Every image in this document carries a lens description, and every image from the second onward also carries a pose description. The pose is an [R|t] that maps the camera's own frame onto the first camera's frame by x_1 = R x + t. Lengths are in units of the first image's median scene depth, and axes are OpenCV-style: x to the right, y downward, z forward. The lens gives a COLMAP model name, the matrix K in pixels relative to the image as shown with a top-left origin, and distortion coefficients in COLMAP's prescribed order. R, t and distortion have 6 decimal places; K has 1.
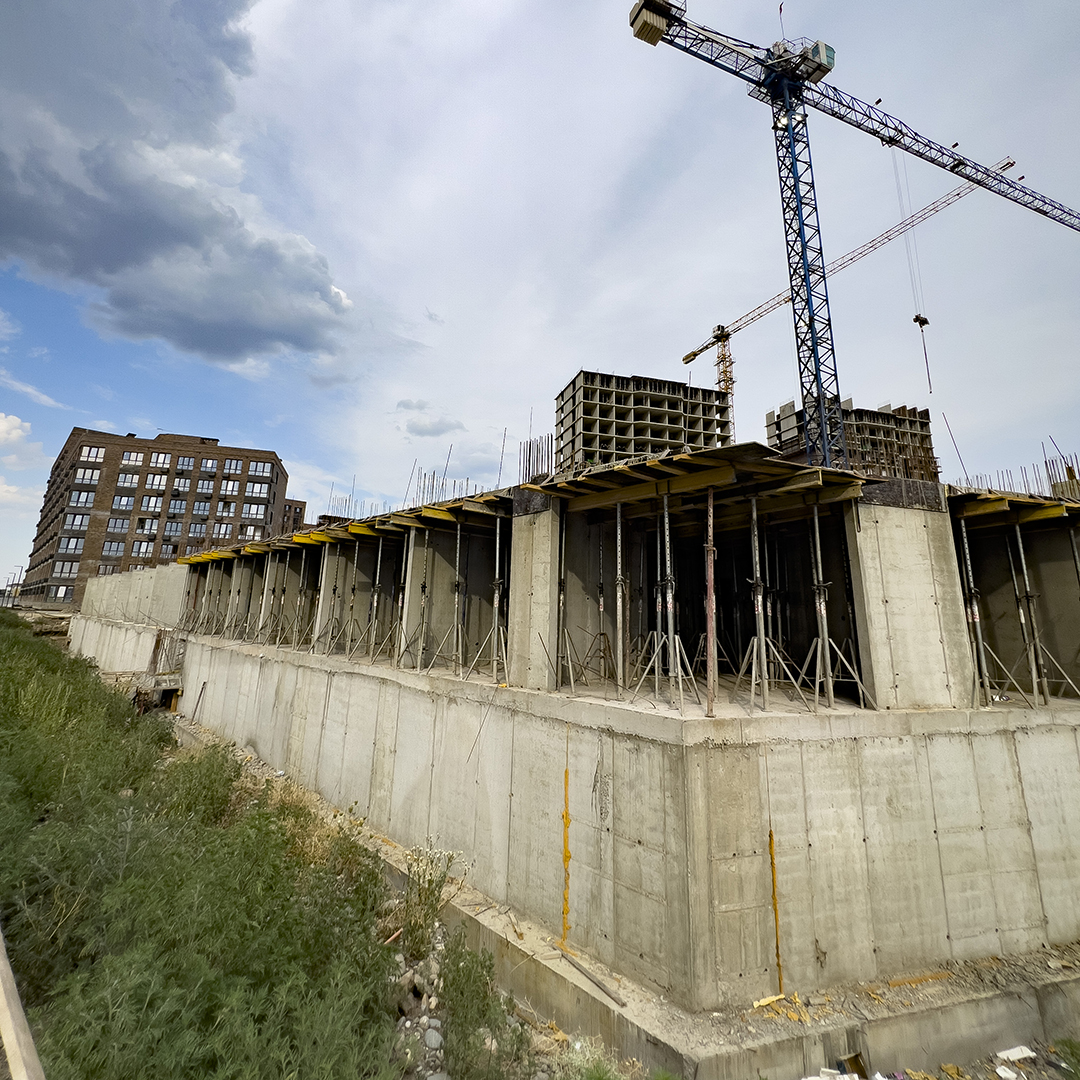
lens RADIAL K [[581.0, 0, 530.8], [0, 581.0, 464.2], [0, 0, 1]] dist [-0.006460, 0.002392]
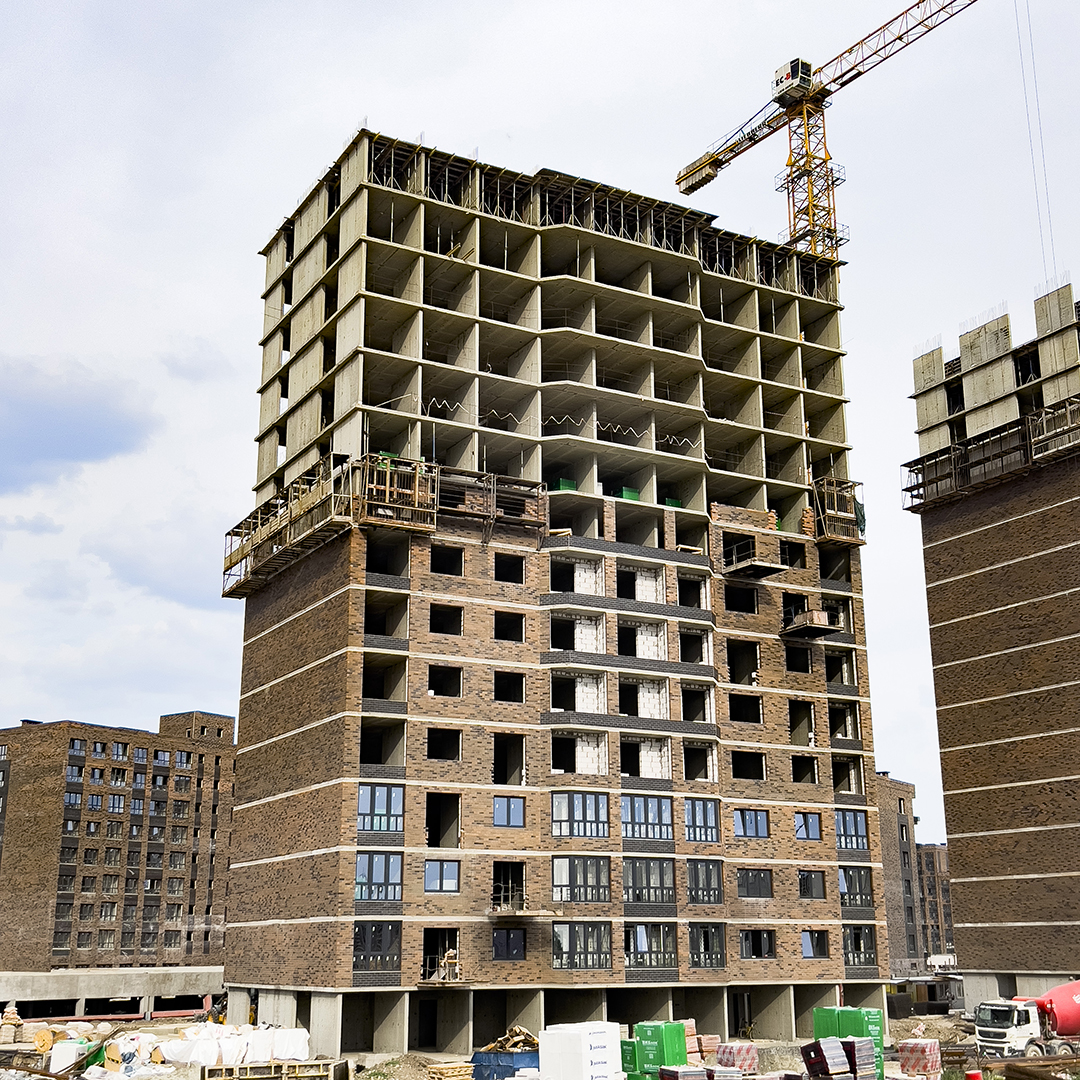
lens RADIAL K [[1488.6, 0, 537.1], [0, 1488.6, 539.0], [0, 0, 1]] dist [0.065218, 0.000000]
pose [[0.971990, 0.025949, 0.233586, 0.064742], [-0.022381, 0.999589, -0.017914, 0.441092], [-0.233955, 0.012184, 0.972171, 2.959500]]
